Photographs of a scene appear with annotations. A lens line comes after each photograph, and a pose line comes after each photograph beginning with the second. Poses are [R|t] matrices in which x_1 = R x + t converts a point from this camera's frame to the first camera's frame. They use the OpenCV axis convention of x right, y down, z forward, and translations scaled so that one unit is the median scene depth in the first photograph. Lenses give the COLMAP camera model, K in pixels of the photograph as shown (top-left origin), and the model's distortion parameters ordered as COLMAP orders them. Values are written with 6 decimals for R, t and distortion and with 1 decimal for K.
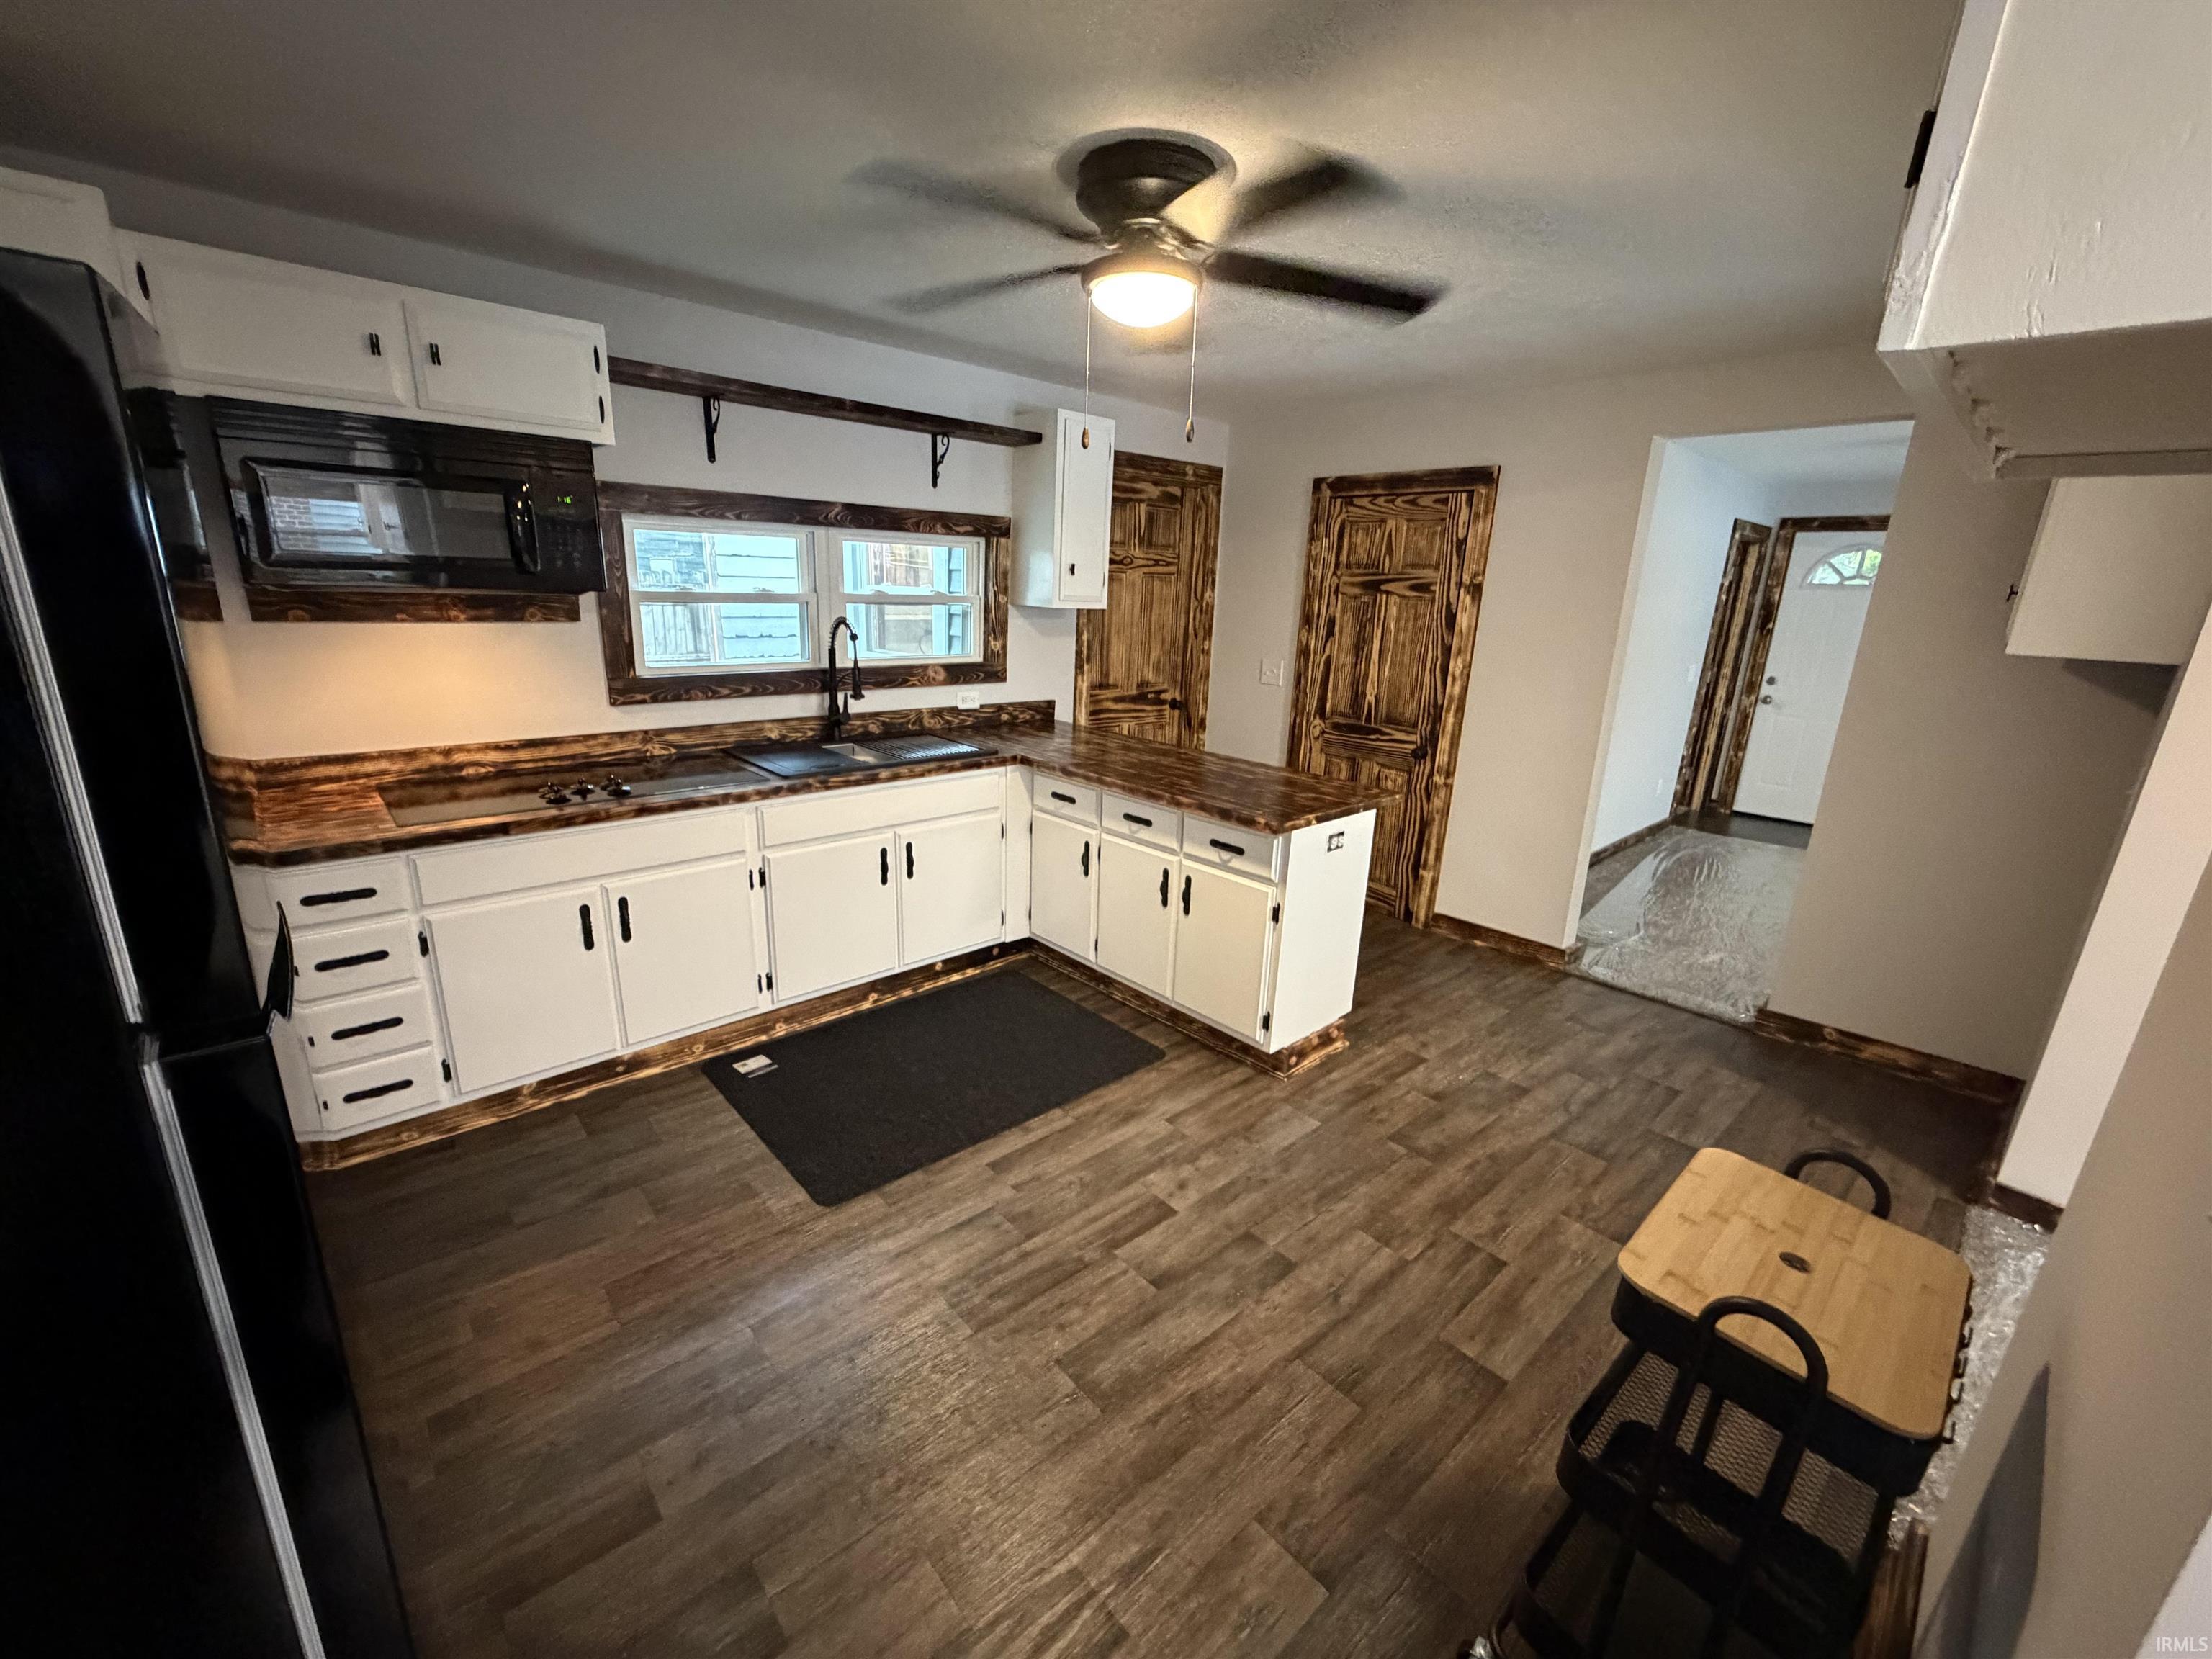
lens RADIAL K [[888.2, 0, 1100.6], [0, 888.2, 838.3], [0, 0, 1]] dist [0.000036, -0.000663]
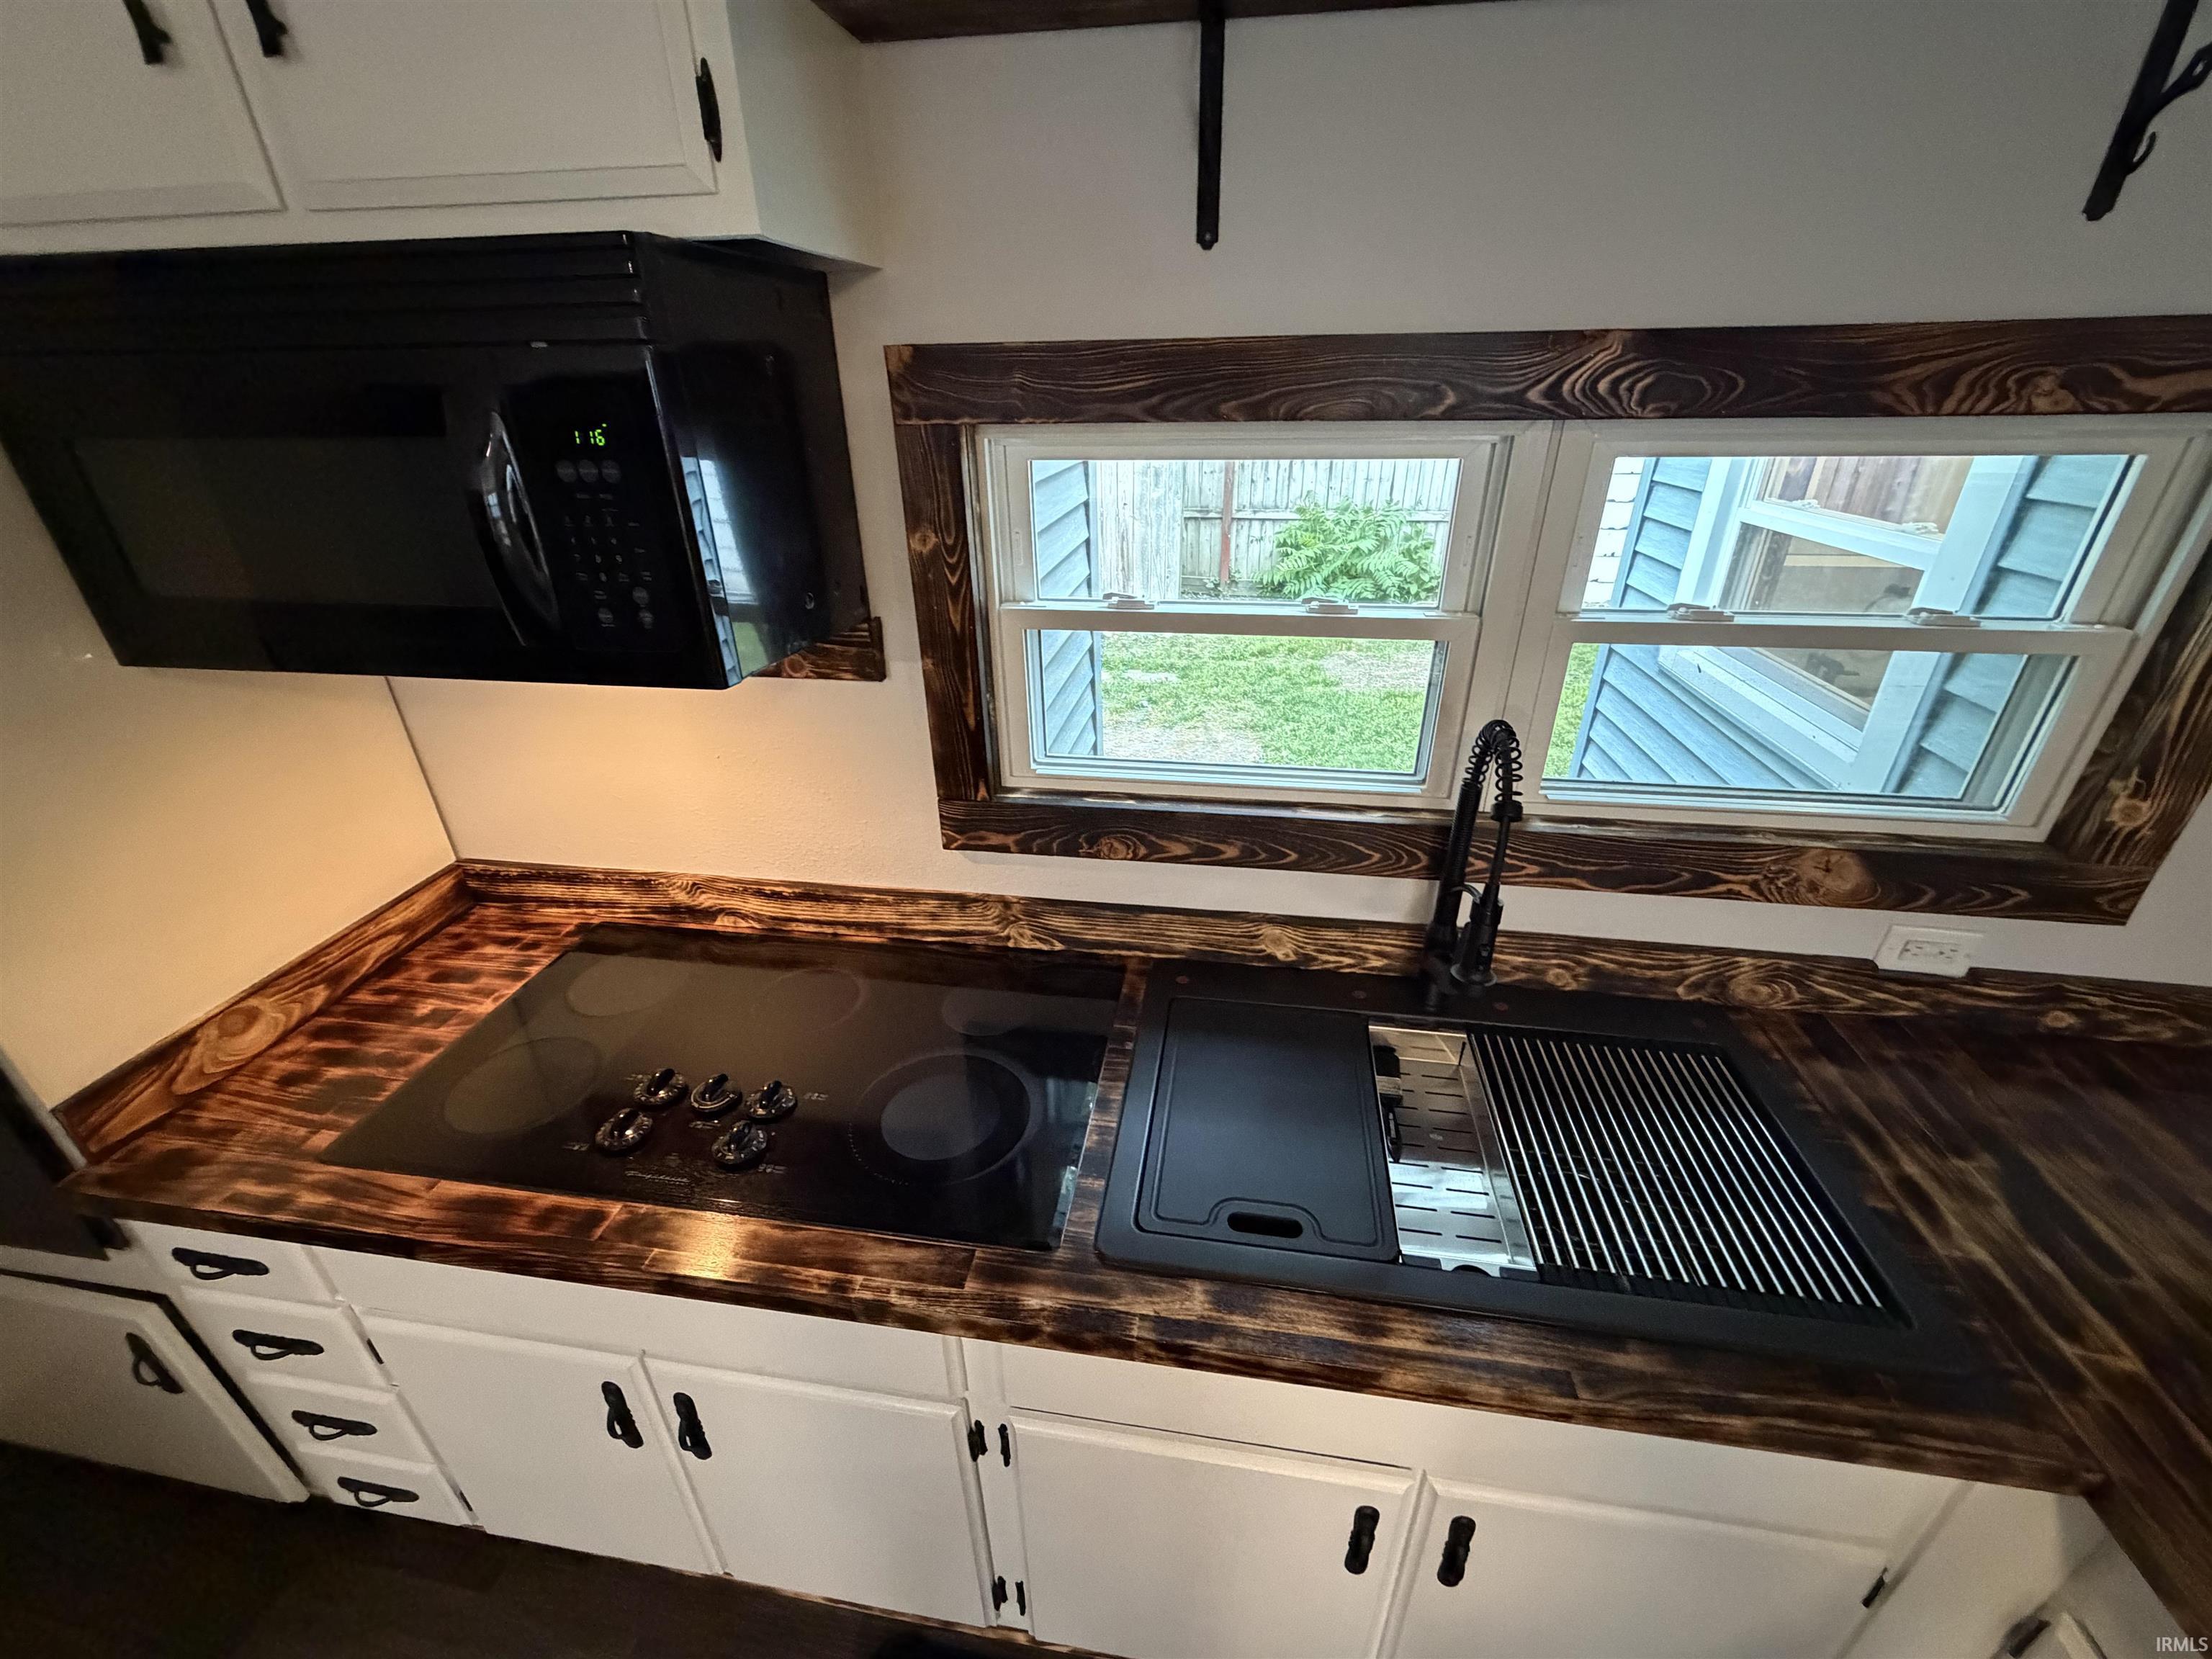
lens RADIAL K [[888.2, 0, 1112.5], [0, 888.2, 831.2], [0, 0, 1]] dist [0.000036, -0.000663]
pose [[0.621241, 0.309843, -0.719761, -0.142661], [-0.185397, 0.950548, 0.249172, -0.276202], [0.761372, -0.021354, 0.647964, 0.712120]]
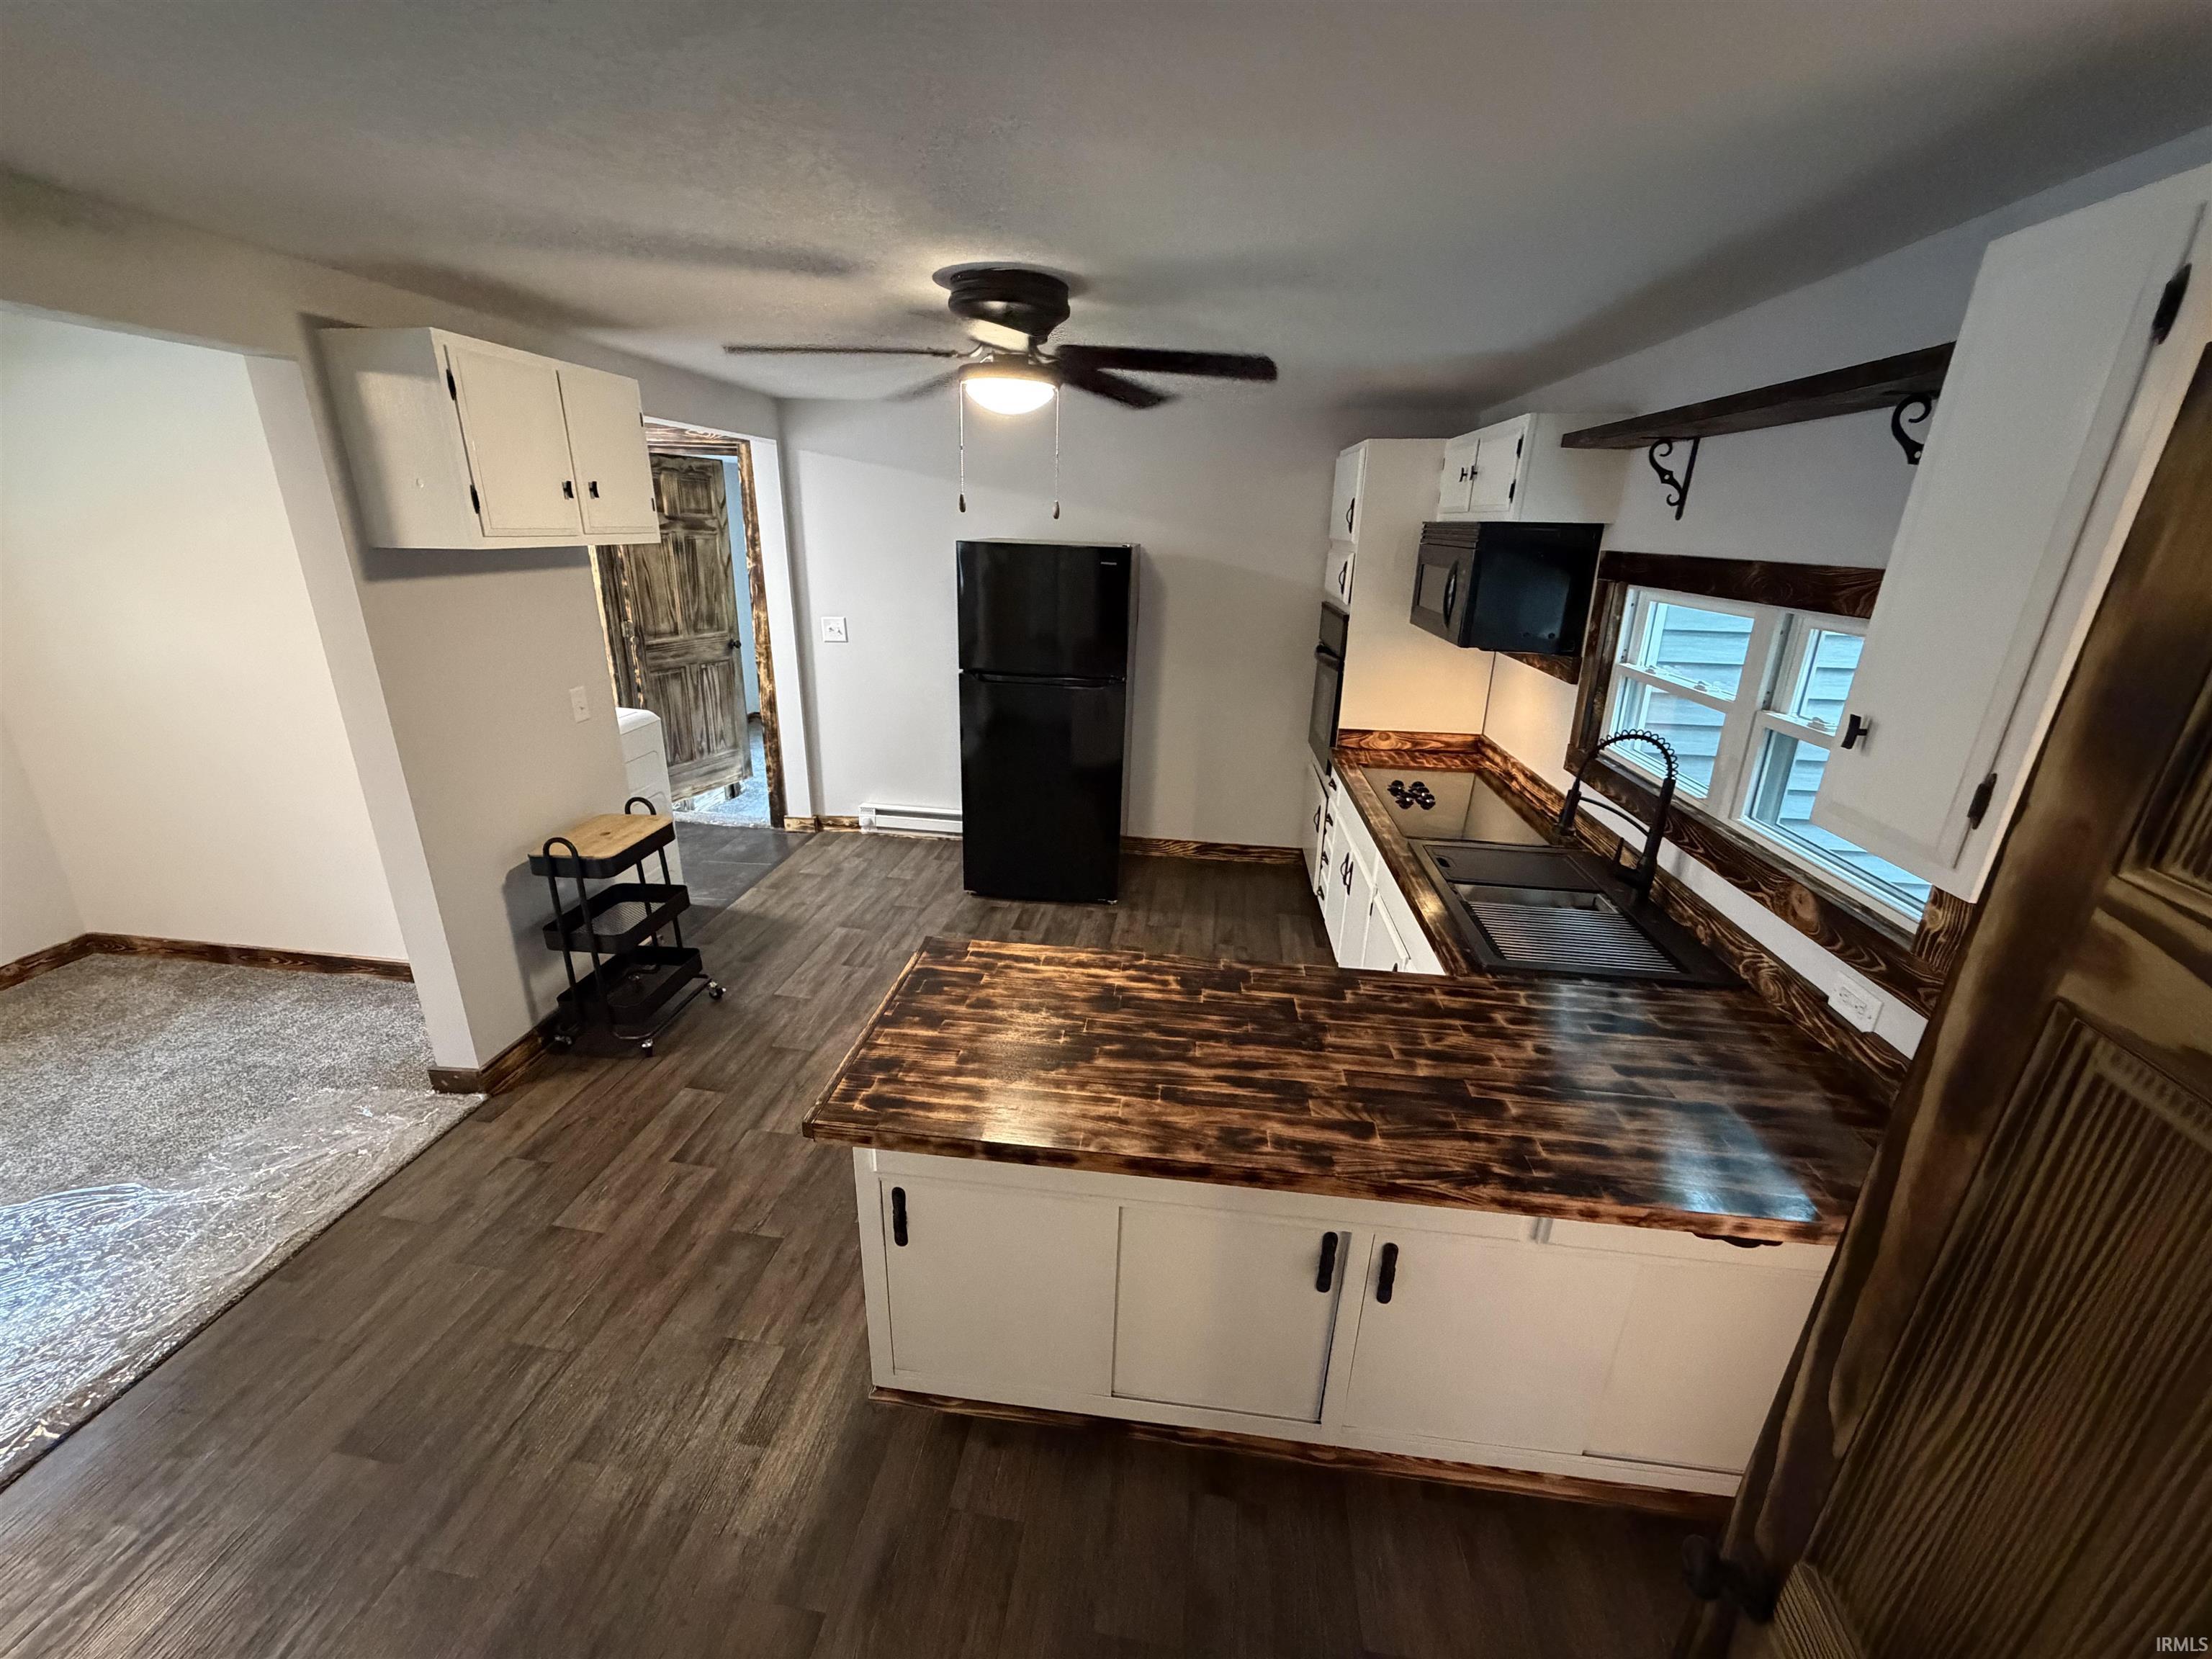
lens RADIAL K [[888.2, 0, 1099.4], [0, 888.2, 827.2], [0, 0, 1]] dist [0.000036, -0.000663]
pose [[-0.750338, 0.158811, -0.641695, 0.483063], [-0.242233, 0.837142, 0.490425, -0.435226], [0.615074, 0.523424, -0.589670, 1.227640]]
